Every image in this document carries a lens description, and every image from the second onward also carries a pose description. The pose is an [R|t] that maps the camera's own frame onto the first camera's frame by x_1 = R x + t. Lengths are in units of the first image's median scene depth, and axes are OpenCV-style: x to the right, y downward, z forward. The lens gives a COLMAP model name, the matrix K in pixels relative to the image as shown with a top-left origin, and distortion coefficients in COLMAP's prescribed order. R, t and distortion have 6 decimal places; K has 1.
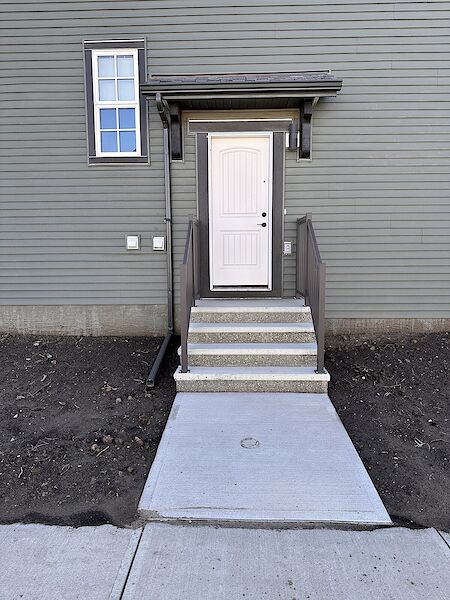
lens RADIAL K [[411.7, 0, 225.0], [0, 411.7, 300.0], [0, 0, 1]] dist [0.047347, -0.001330]
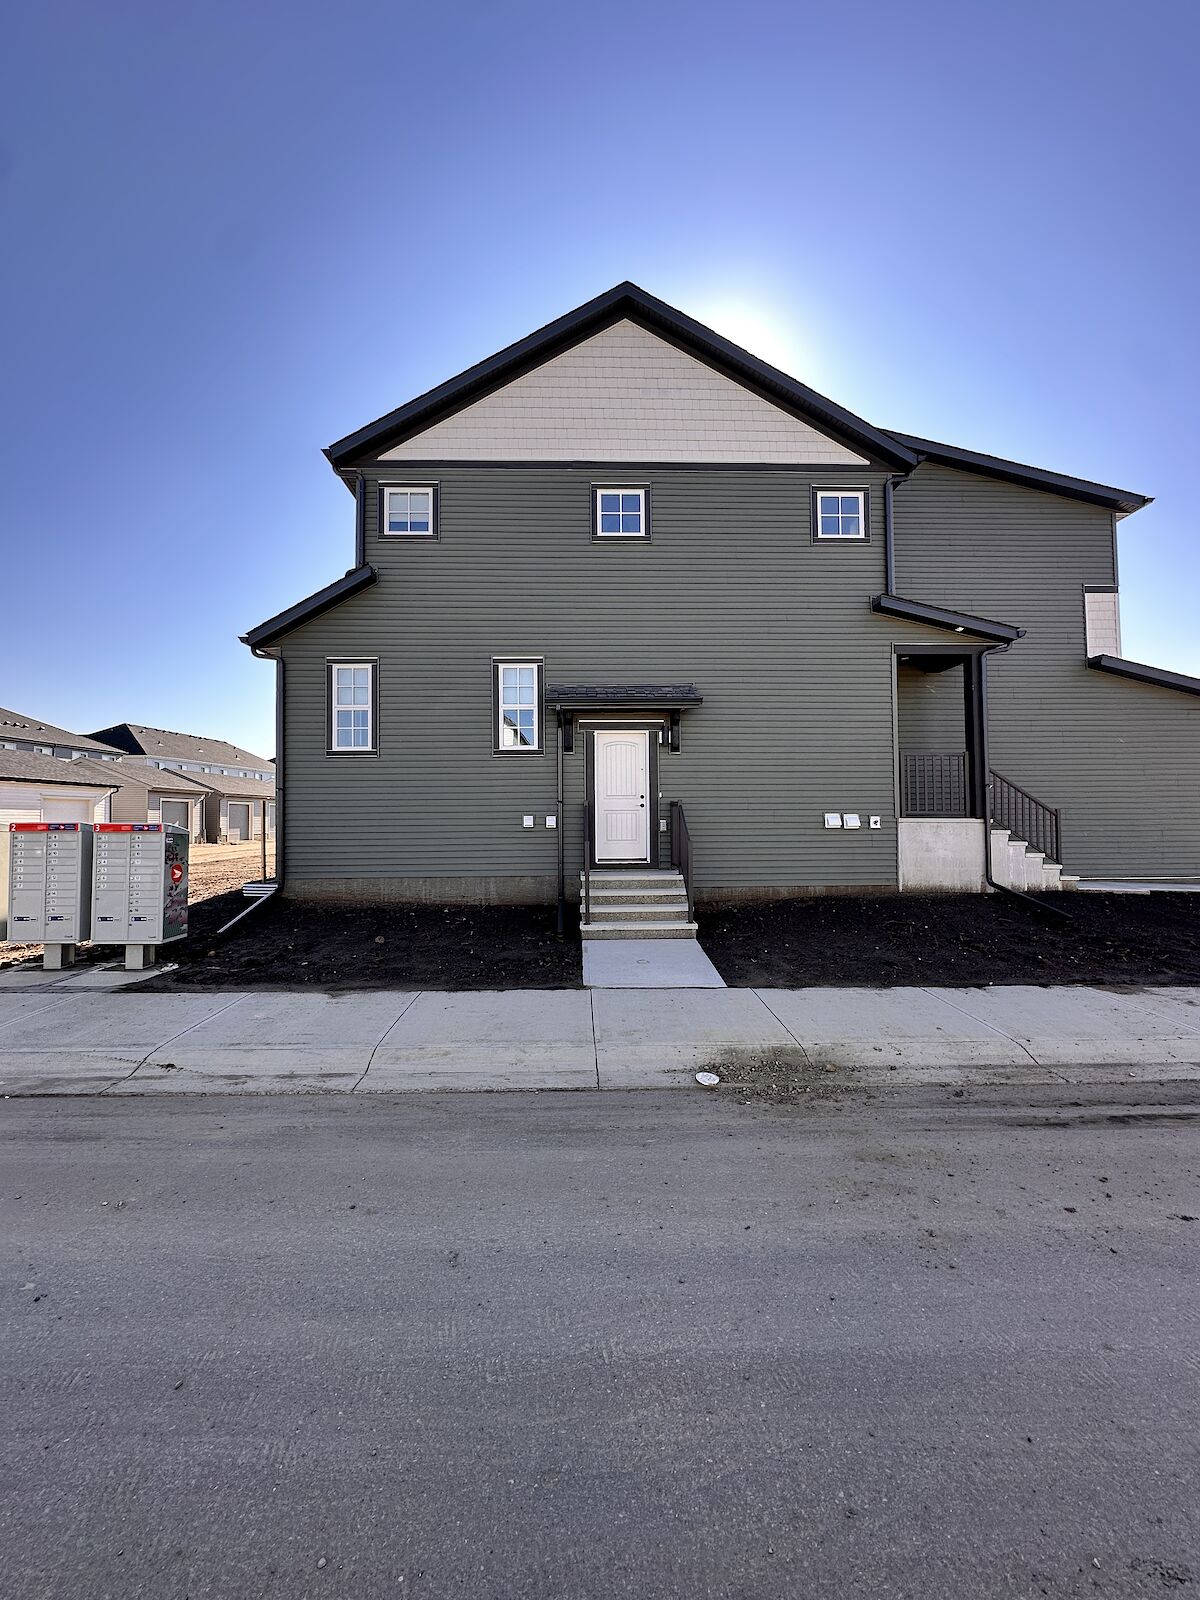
lens RADIAL K [[628.8, 0, 600.0], [0, 628.8, 800.0], [0, 0, 1]] dist [-0.000140, -0.000030]
pose [[0.998262, 0.001619, 0.058902, -0.131403], [0.006820, 0.989729, -0.142793, 0.053139], [-0.058528, 0.142946, 0.987998, -0.754968]]
